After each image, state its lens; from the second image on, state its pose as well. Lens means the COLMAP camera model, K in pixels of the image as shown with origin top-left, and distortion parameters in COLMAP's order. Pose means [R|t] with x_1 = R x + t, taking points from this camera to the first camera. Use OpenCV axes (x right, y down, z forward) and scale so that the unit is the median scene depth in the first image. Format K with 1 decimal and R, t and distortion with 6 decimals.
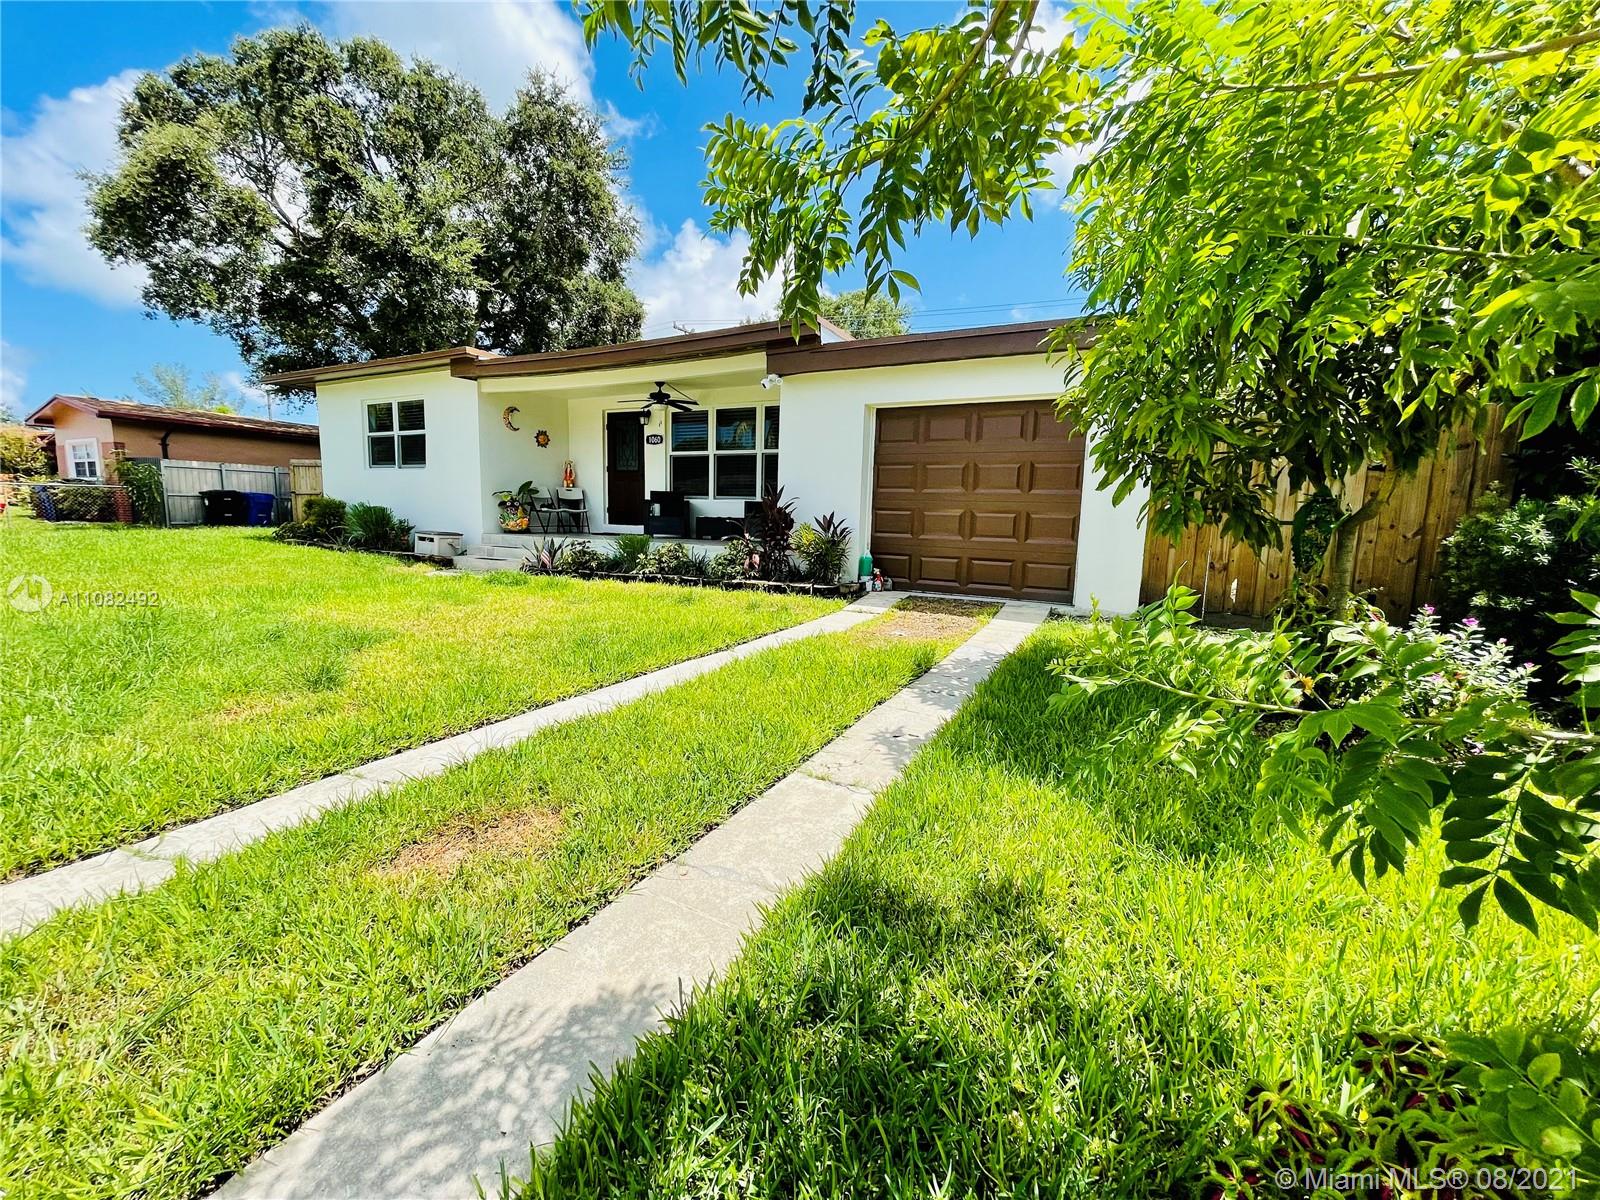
lens RADIAL K [[645.9, 0, 800.4], [0, 645.9, 605.5], [0, 0, 1]] dist [-0.003938, -0.000515]
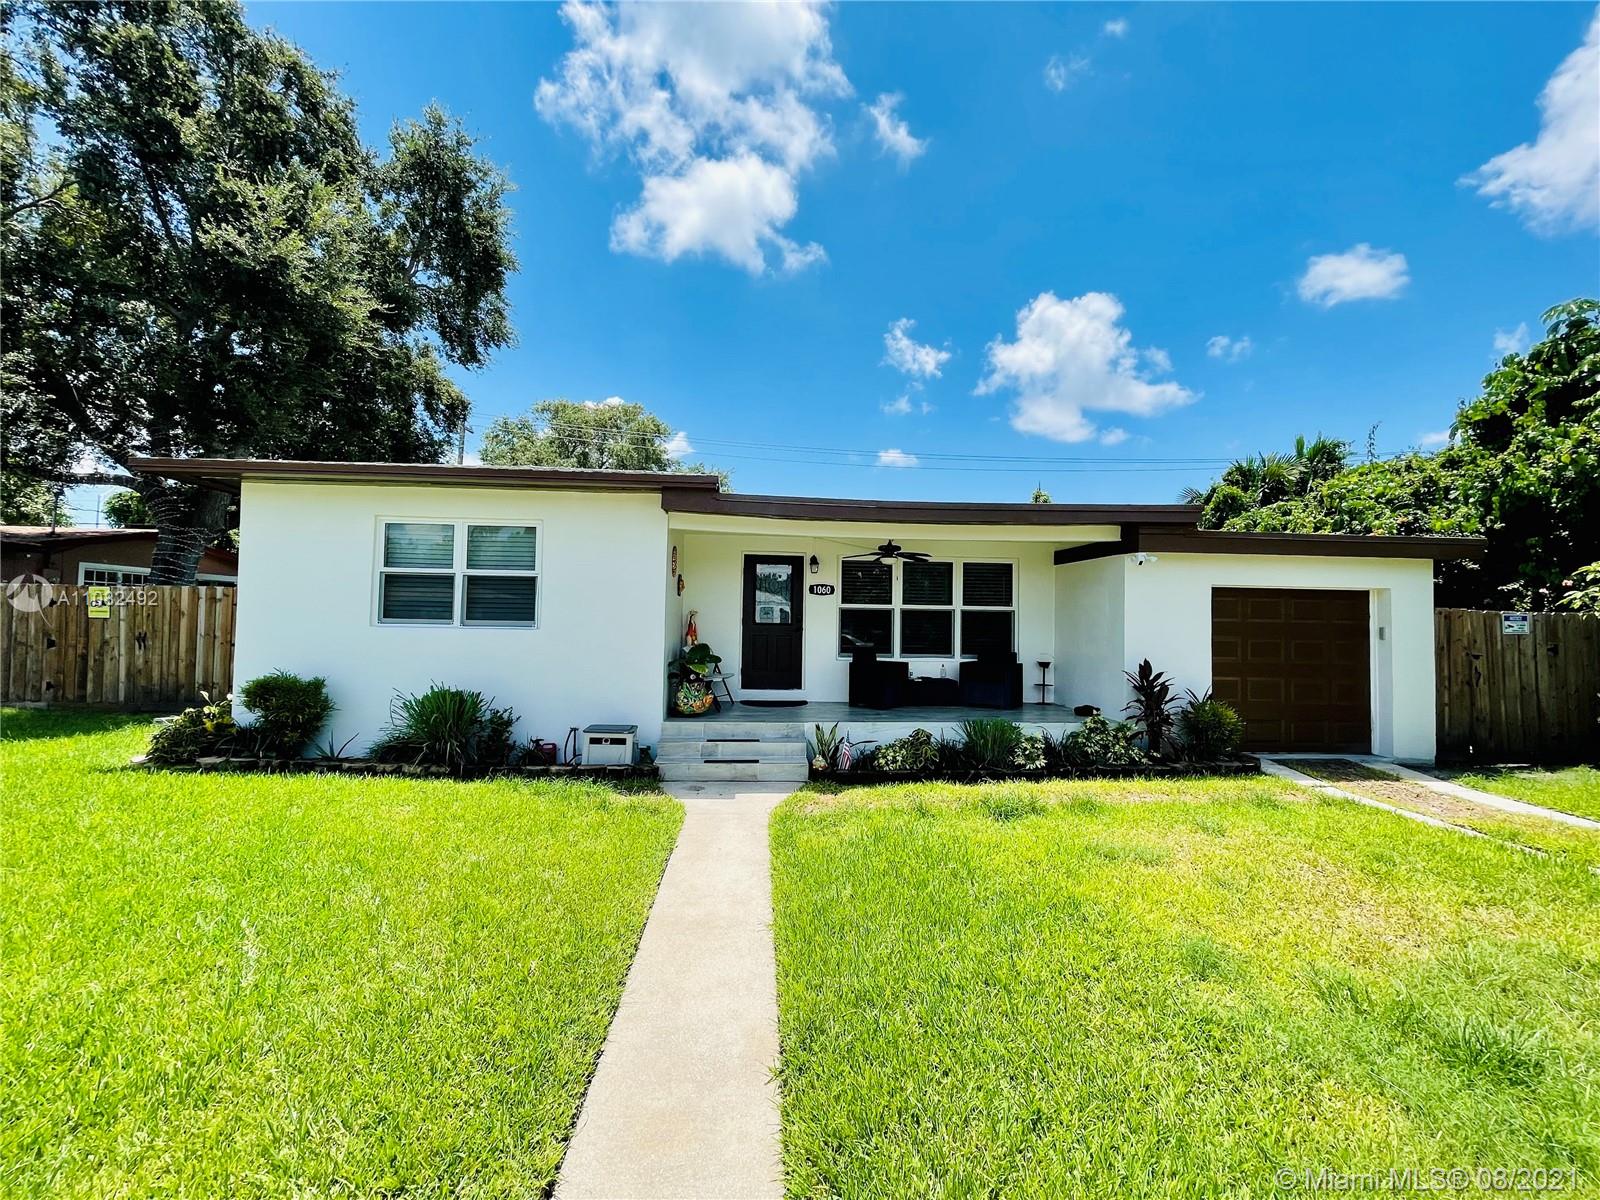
lens RADIAL K [[645.9, 0, 800.4], [0, 645.9, 605.5], [0, 0, 1]] dist [-0.003938, -0.000515]
pose [[0.854000, 0.002209, 0.520268, -0.683759], [0.082549, 0.986748, -0.139691, -0.118851], [-0.513682, 0.162244, 0.842501, 0.298647]]
